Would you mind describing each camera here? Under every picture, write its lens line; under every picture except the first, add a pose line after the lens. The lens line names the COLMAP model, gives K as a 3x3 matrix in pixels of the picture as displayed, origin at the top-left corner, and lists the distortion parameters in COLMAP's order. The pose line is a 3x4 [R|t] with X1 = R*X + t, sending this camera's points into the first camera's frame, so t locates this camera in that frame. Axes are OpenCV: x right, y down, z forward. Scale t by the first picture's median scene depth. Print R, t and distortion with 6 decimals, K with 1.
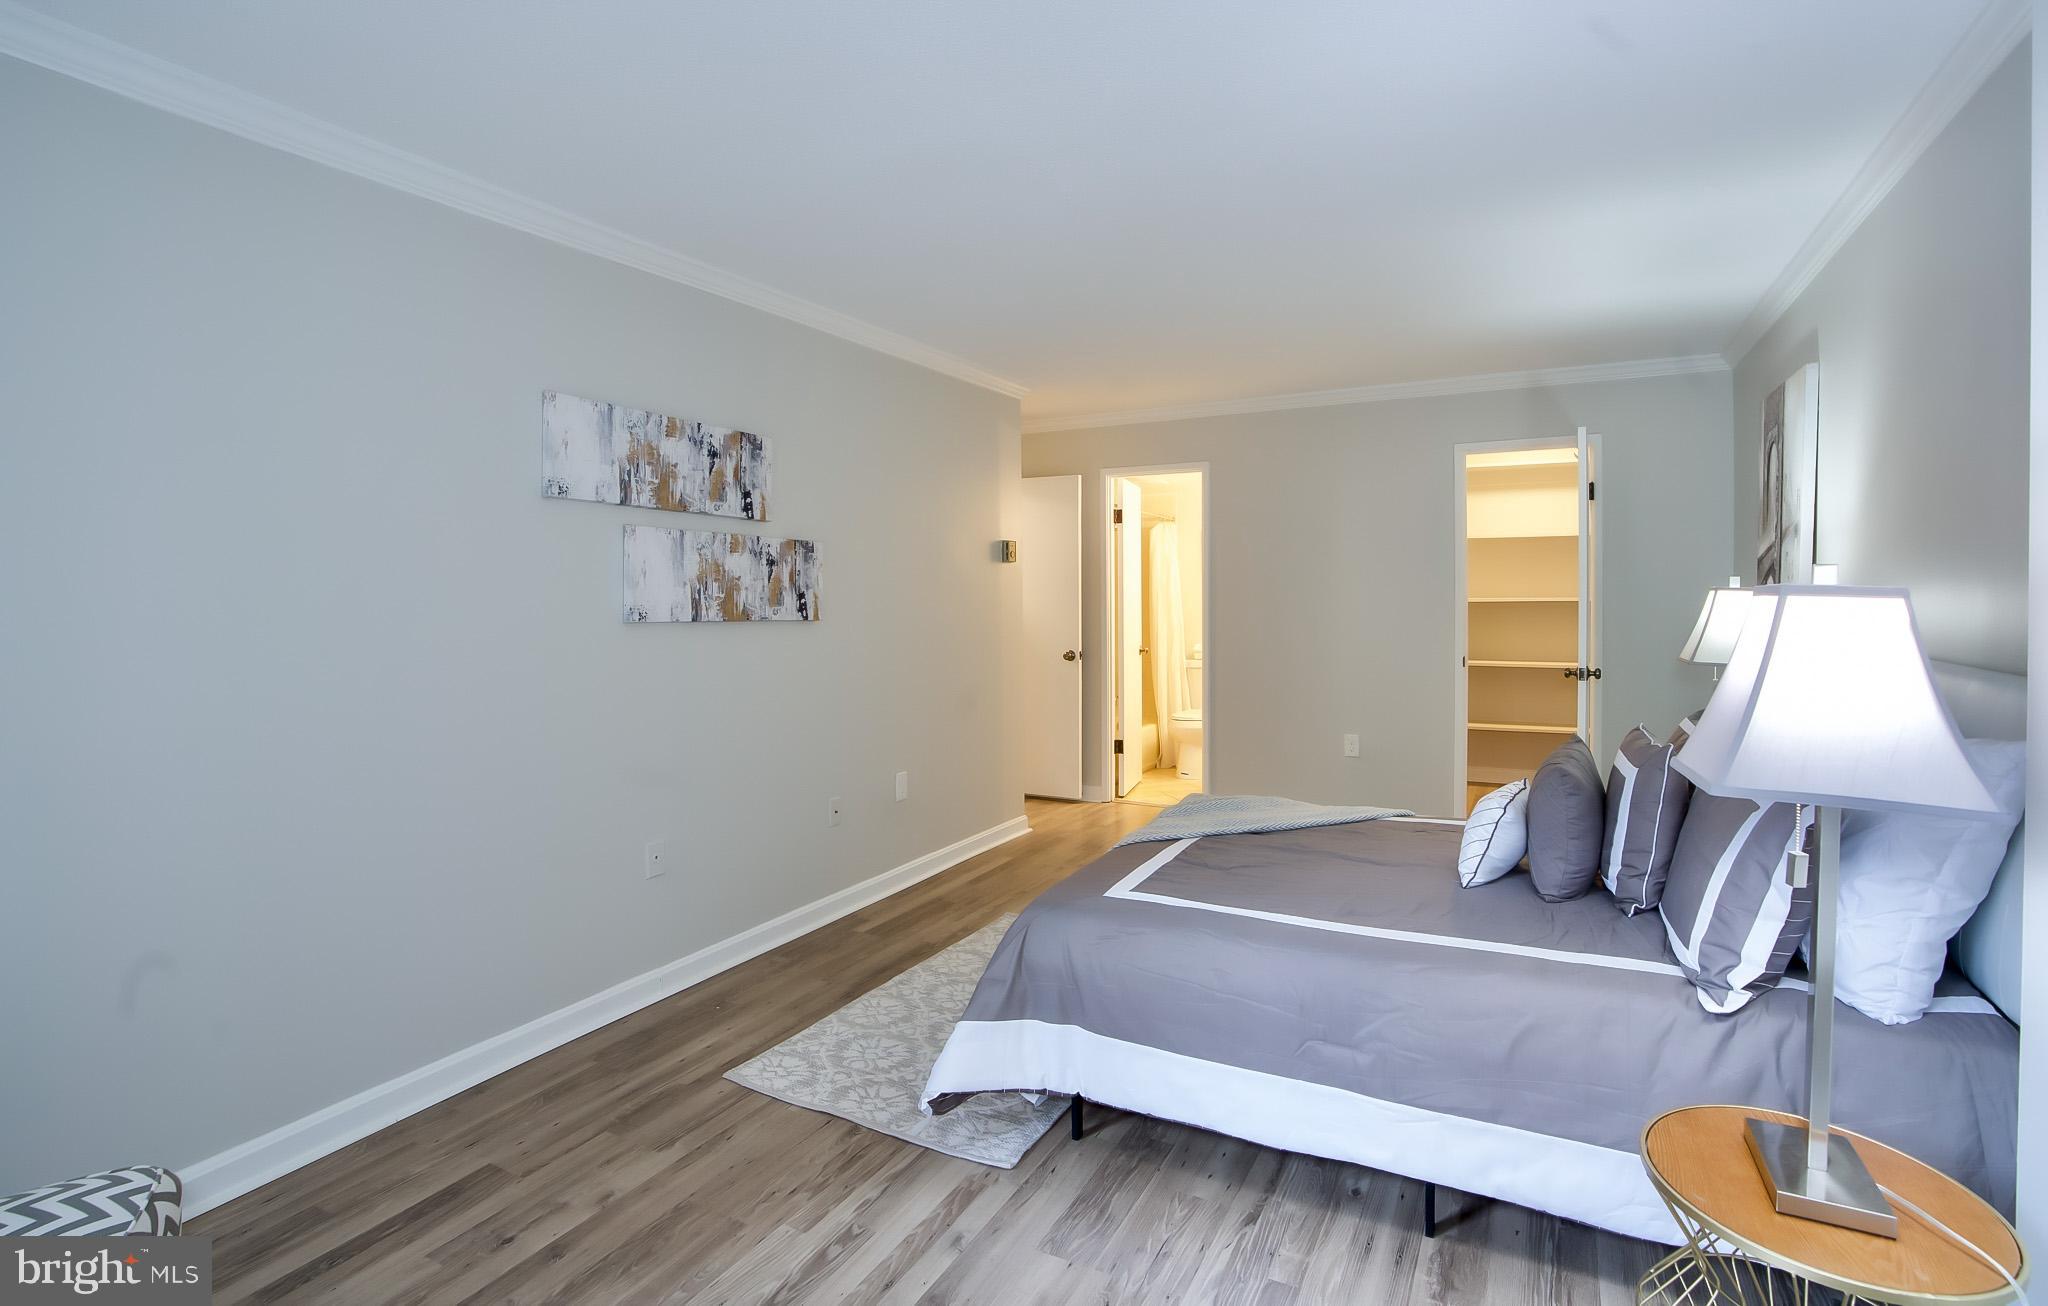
lens RADIAL K [[959.1, 0, 1024.0], [0, 959.1, 653.0], [0, 0, 1]] dist [-0.076335, 0.029341]
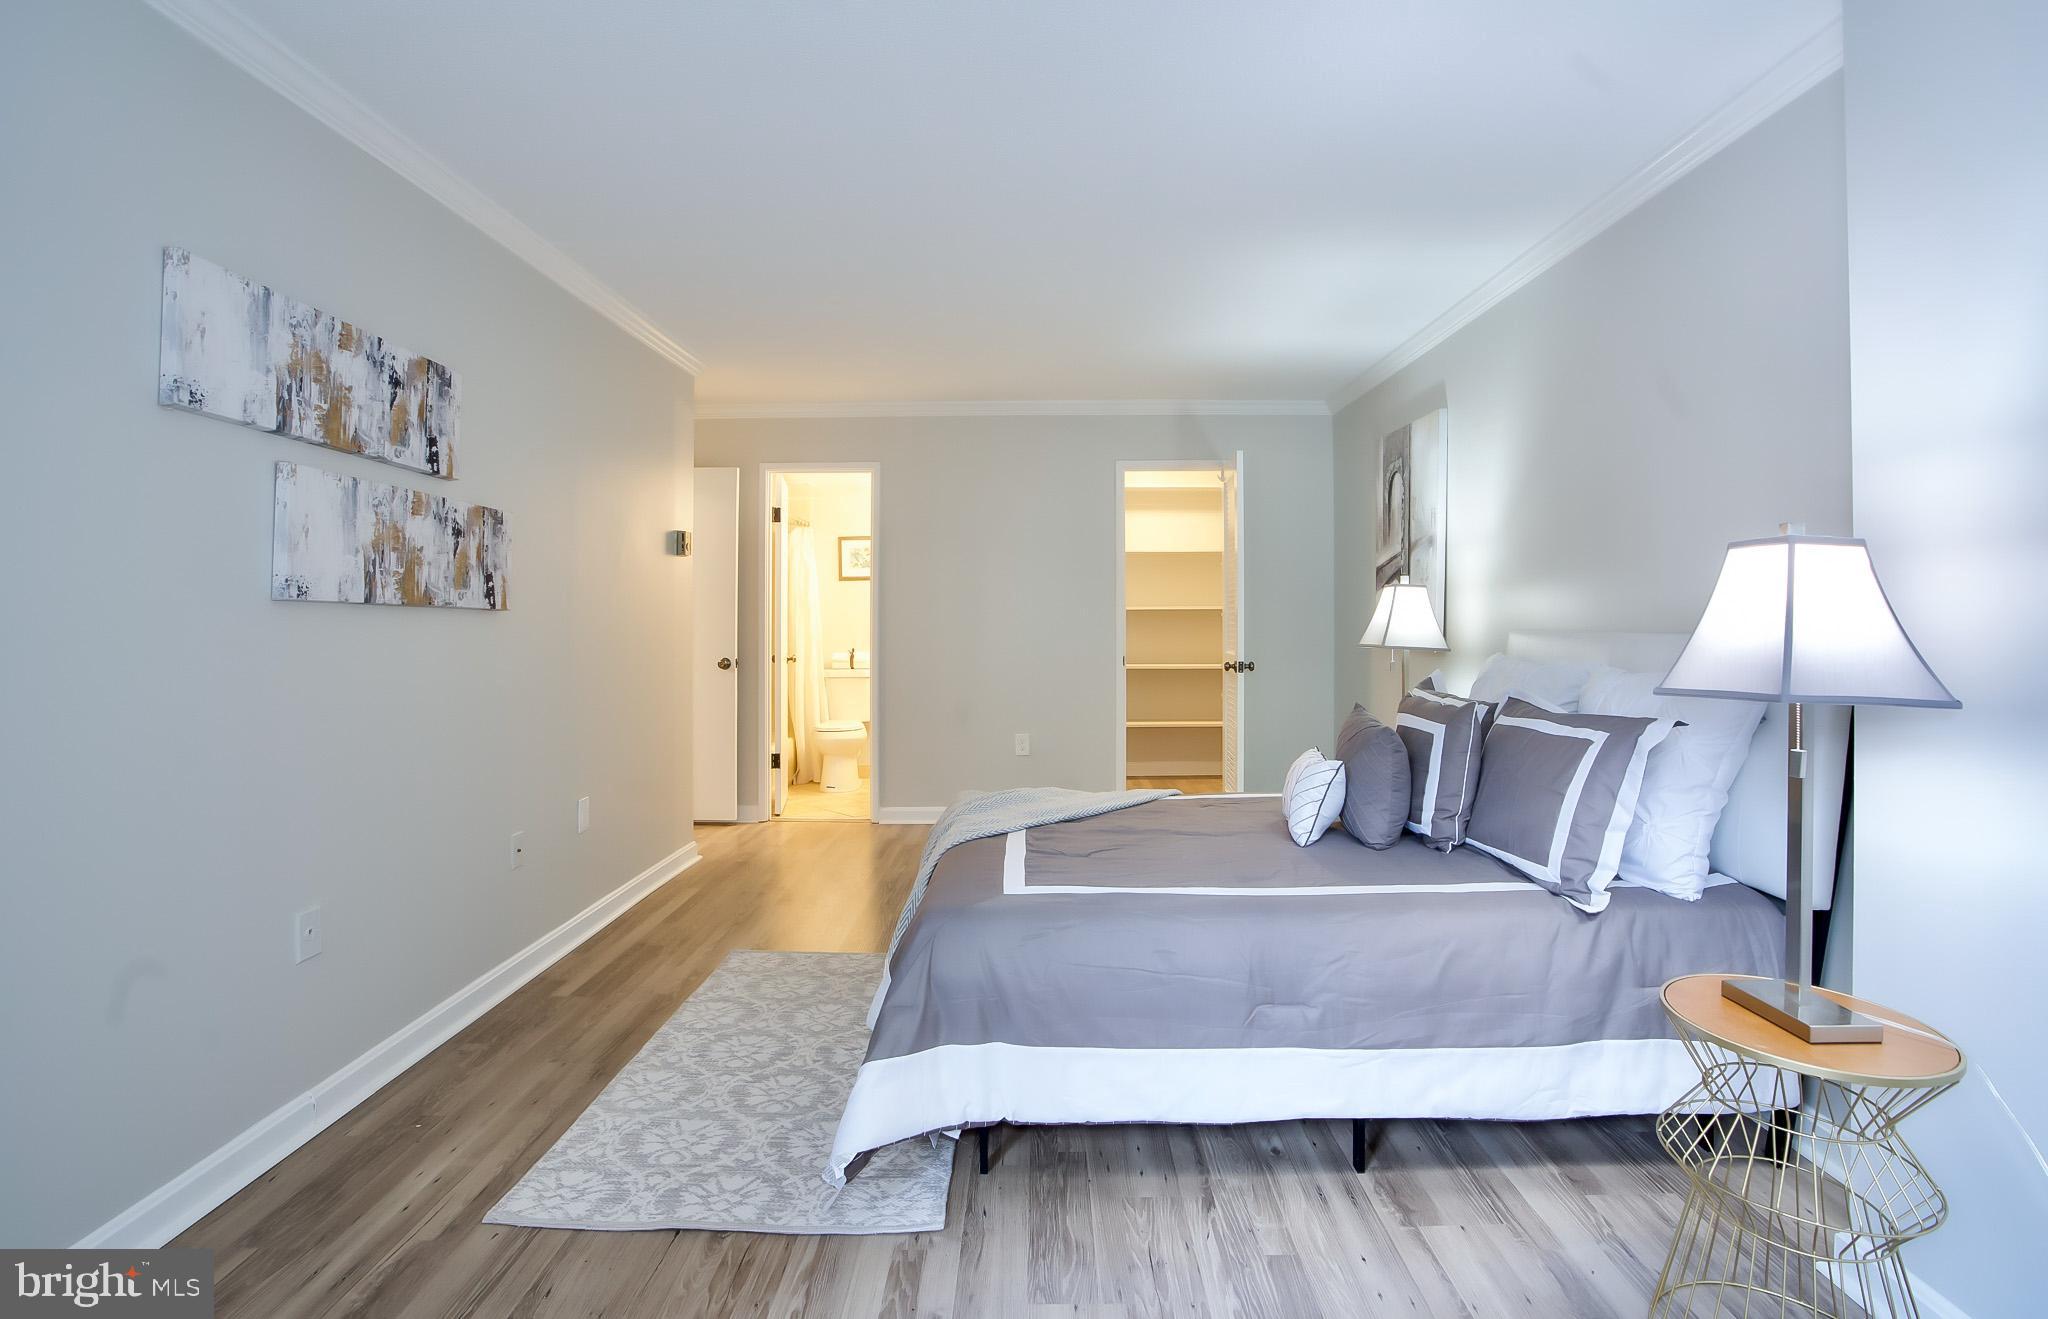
lens RADIAL K [[954.8, 0, 1029.5], [0, 954.8, 636.9], [0, 0, 1]] dist [-0.070525, 0.026847]
pose [[0.885409, -0.001229, 0.464811, -0.231667], [0.019734, 0.999194, -0.034948, 0.029361], [-0.464394, 0.040116, 0.884720, 0.126986]]
